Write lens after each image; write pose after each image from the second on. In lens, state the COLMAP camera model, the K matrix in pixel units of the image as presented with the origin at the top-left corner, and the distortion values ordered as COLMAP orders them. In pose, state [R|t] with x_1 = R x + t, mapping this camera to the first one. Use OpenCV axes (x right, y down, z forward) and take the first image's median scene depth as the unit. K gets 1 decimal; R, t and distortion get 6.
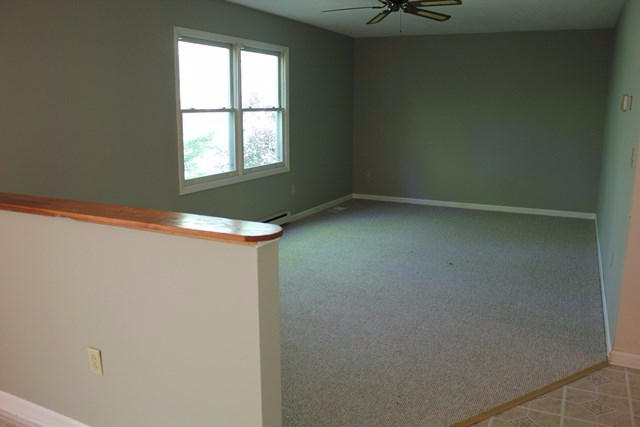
lens RADIAL K [[537.0, 0, 320.0], [0, 537.0, 213.5], [0, 0, 1]] dist [-0.166911, 0.156121]
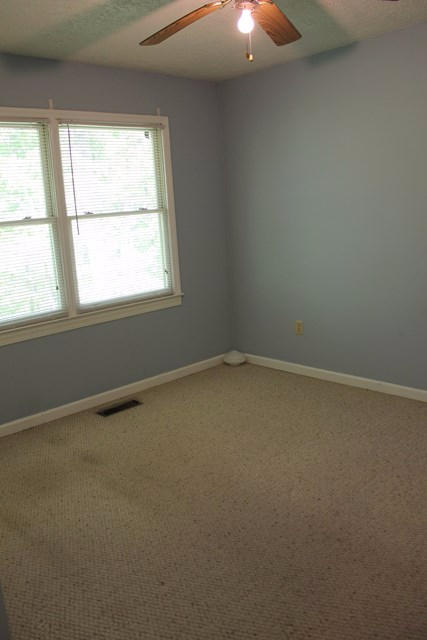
lens RADIAL K [[537.0, 0, 210.3], [0, 537.0, 304.3], [0, 0, 1]] dist [-0.166911, 0.156121]
pose [[0.943968, -0.001274, -0.330034, 0.235294], [0.002159, 0.999995, 0.002316, -0.090086], [0.330029, -0.002898, 0.943966, 0.443095]]
